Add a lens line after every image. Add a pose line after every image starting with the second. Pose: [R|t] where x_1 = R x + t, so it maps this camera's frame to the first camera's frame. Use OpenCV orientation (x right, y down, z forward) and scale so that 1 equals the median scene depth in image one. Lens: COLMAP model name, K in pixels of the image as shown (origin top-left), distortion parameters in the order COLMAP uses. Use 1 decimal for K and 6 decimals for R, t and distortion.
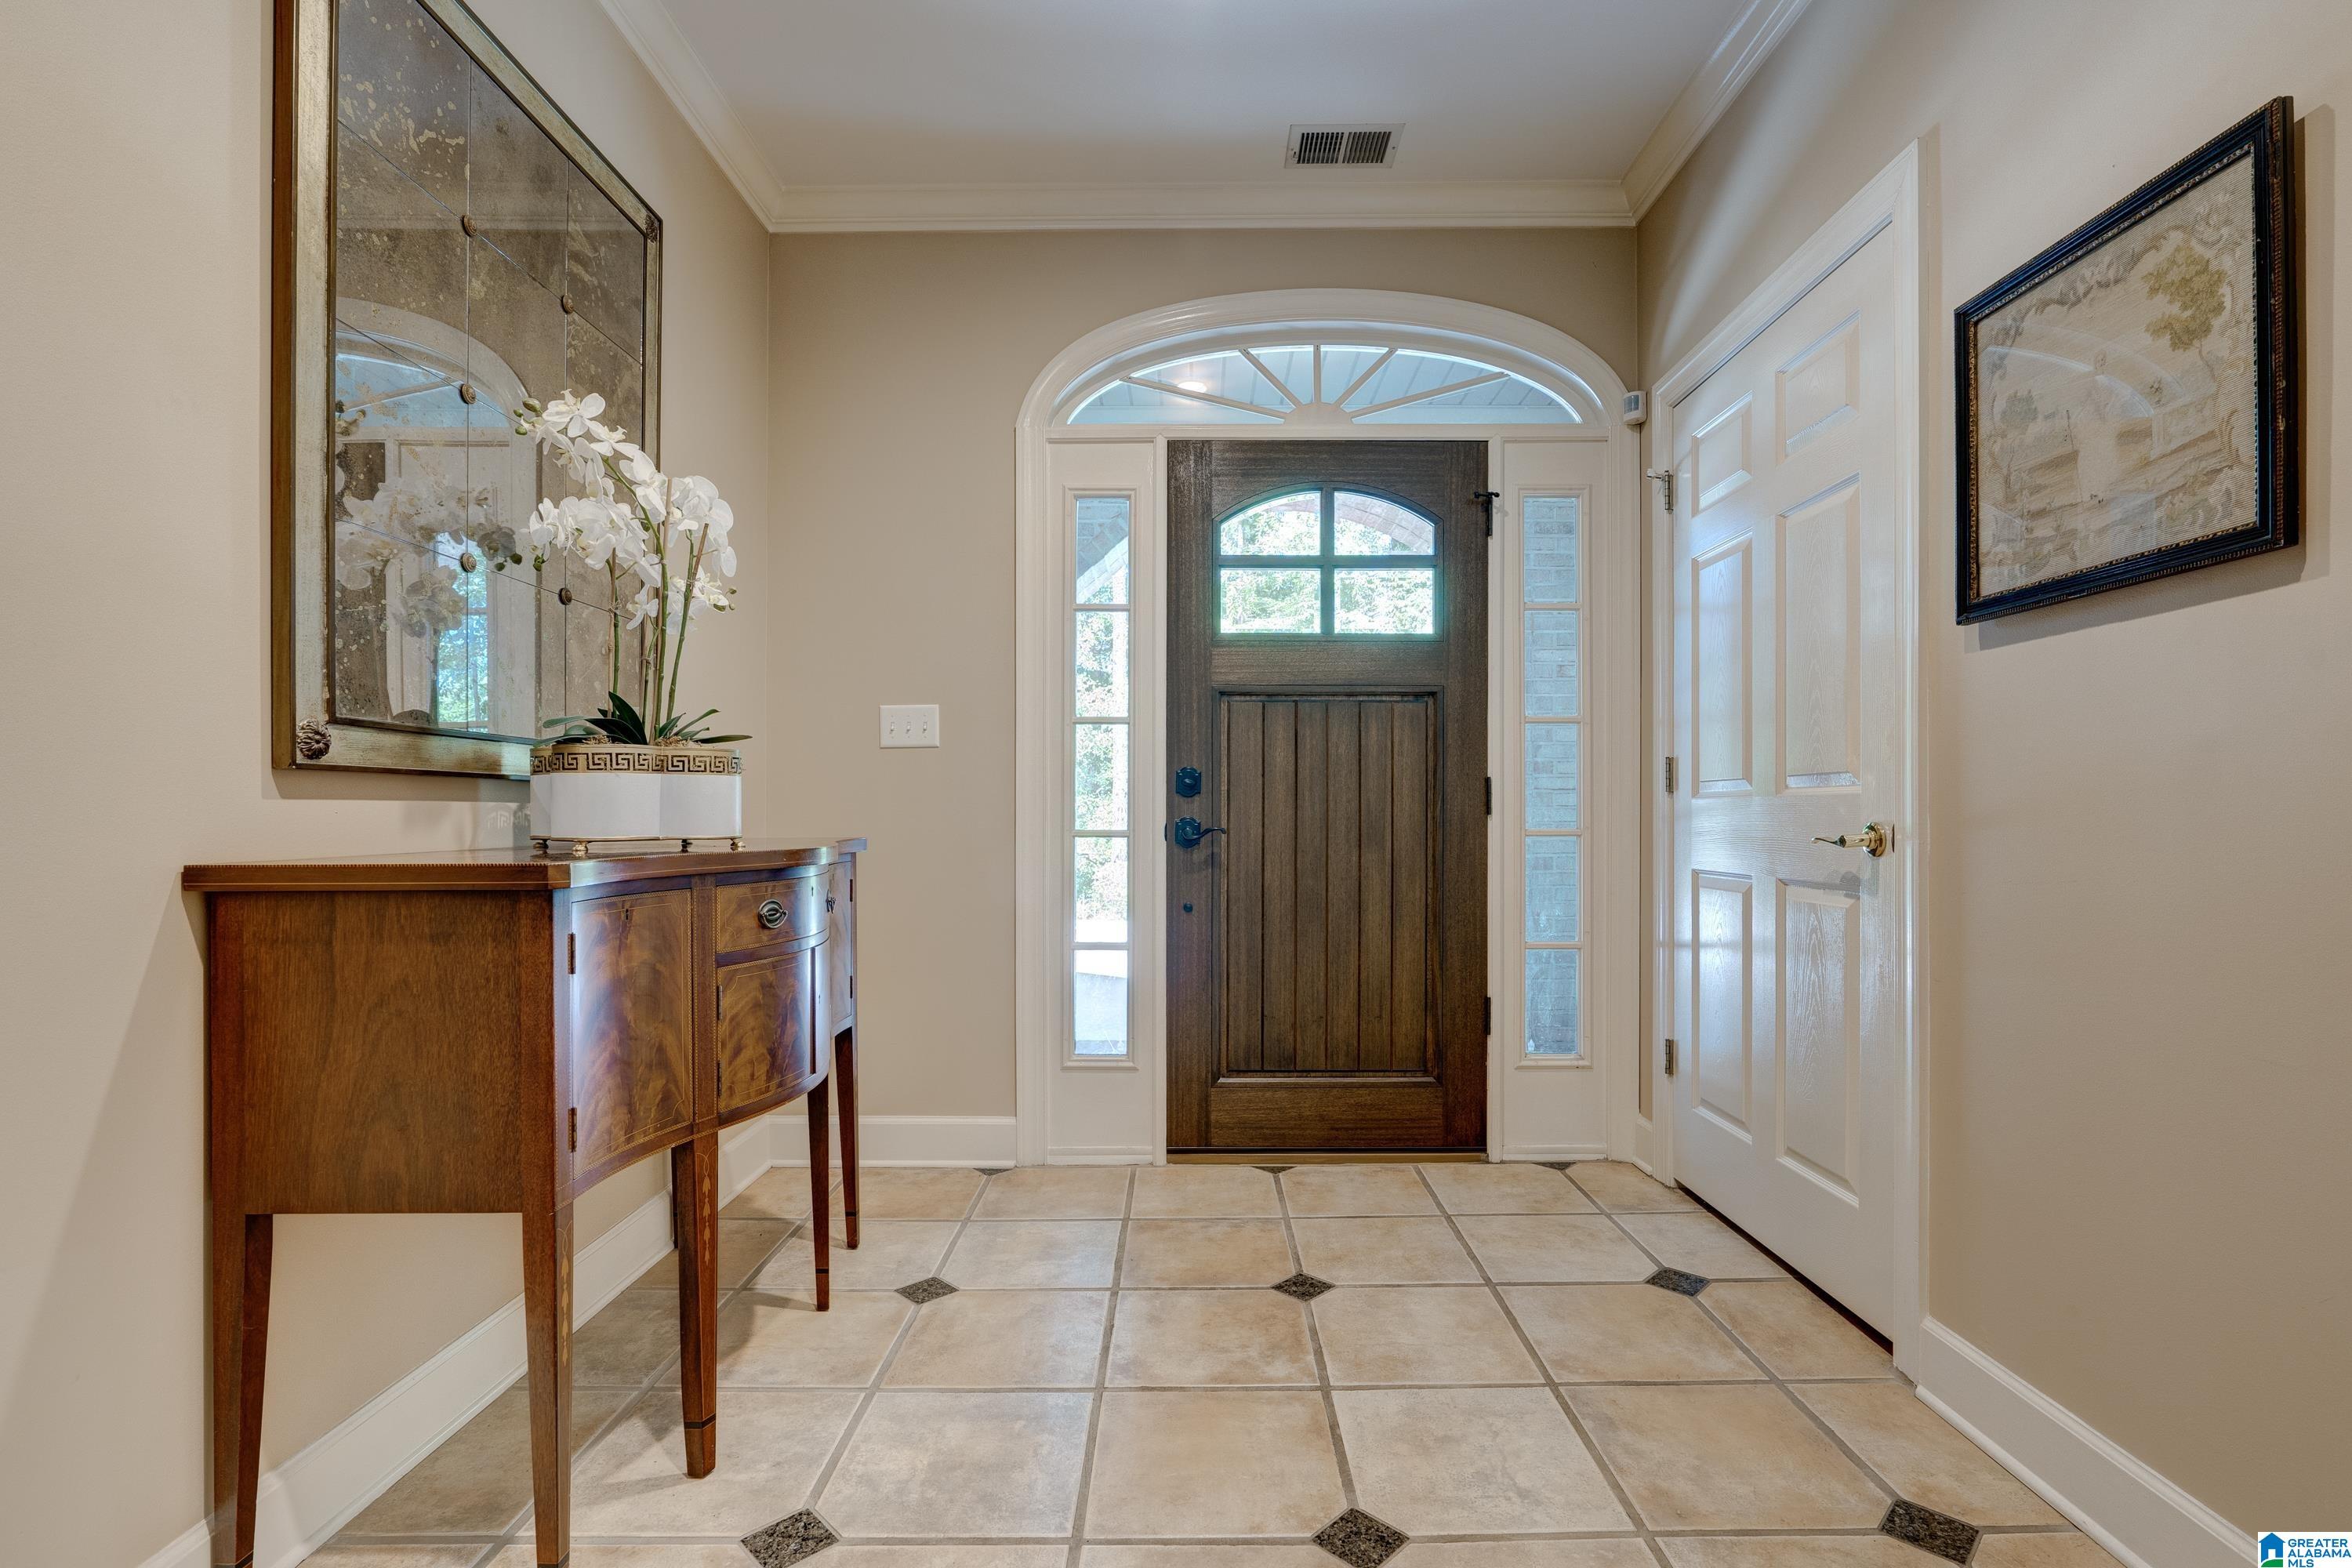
lens RADIAL K [[1088.6, 0, 1195.4], [0, 1088.6, 813.0], [0, 0, 1]] dist [-0.010855, 0.002316]
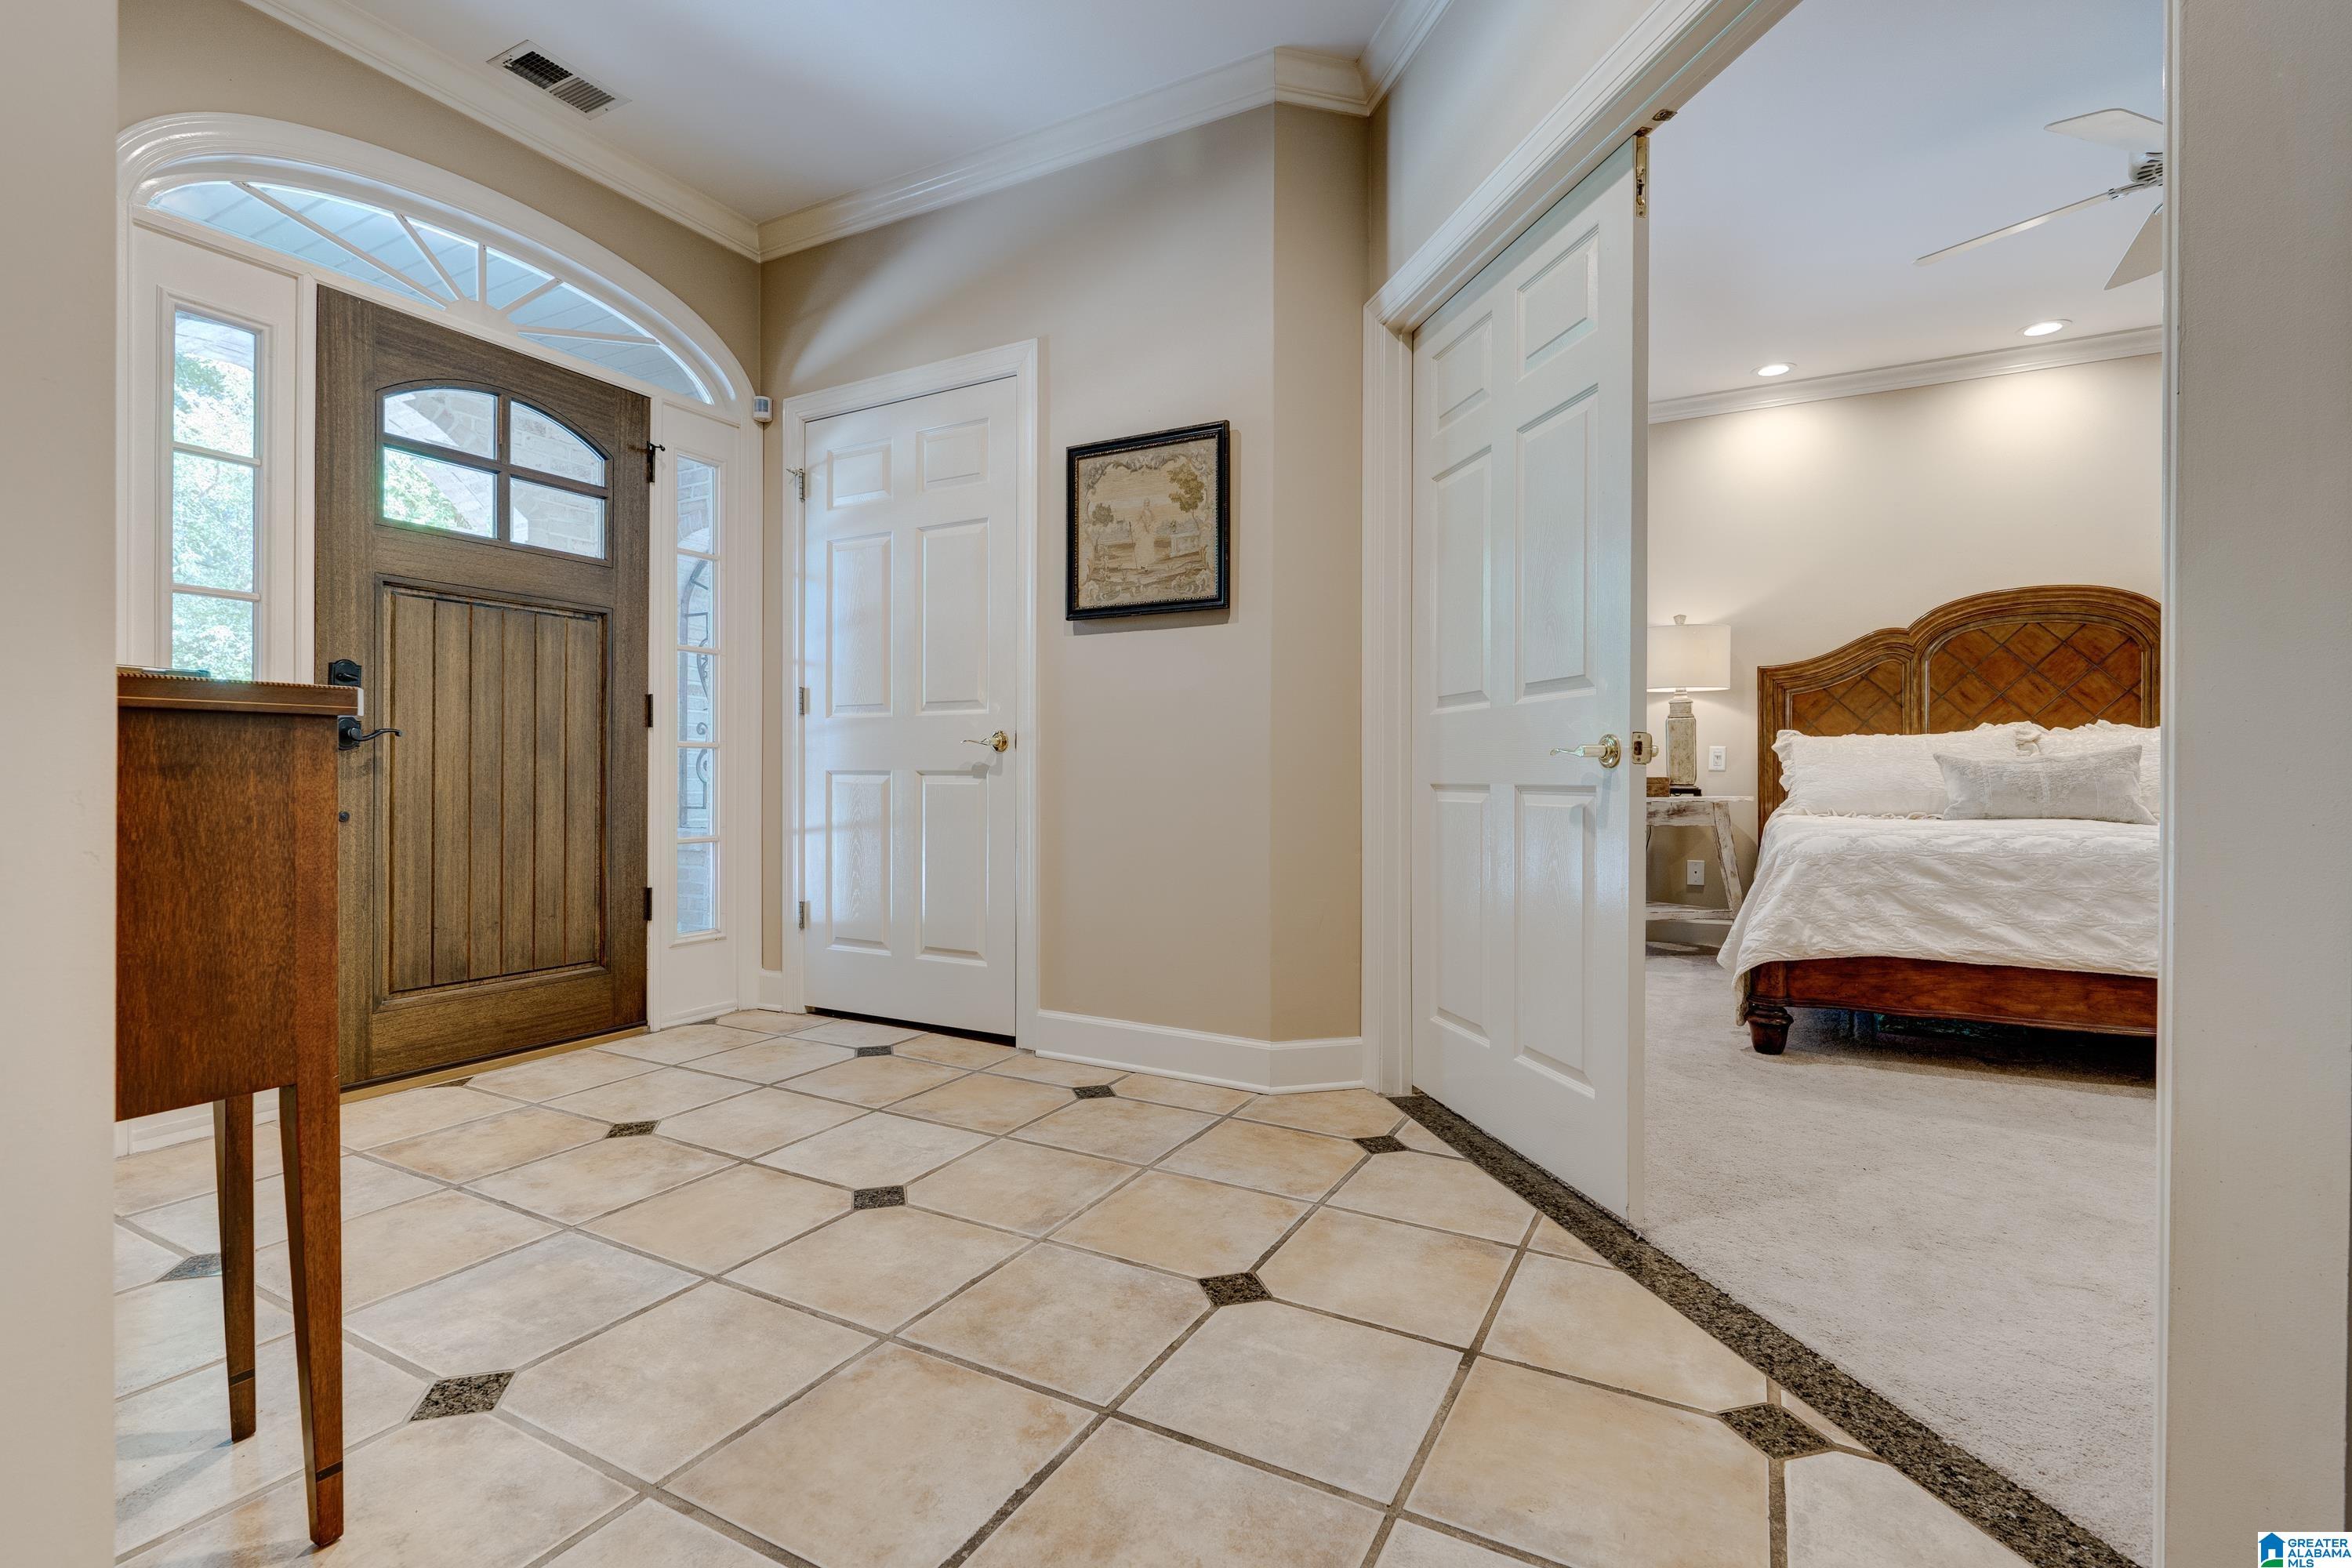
lens RADIAL K [[1088.6, 0, 1159.2], [0, 1088.6, 782.3], [0, 0, 1]] dist [-0.010855, 0.002316]
pose [[0.483523, 0.000146, 0.875332, -0.529403], [-0.005733, 0.999979, 0.003000, 0.059490], [-0.875313, -0.006469, 0.483513, -0.017453]]
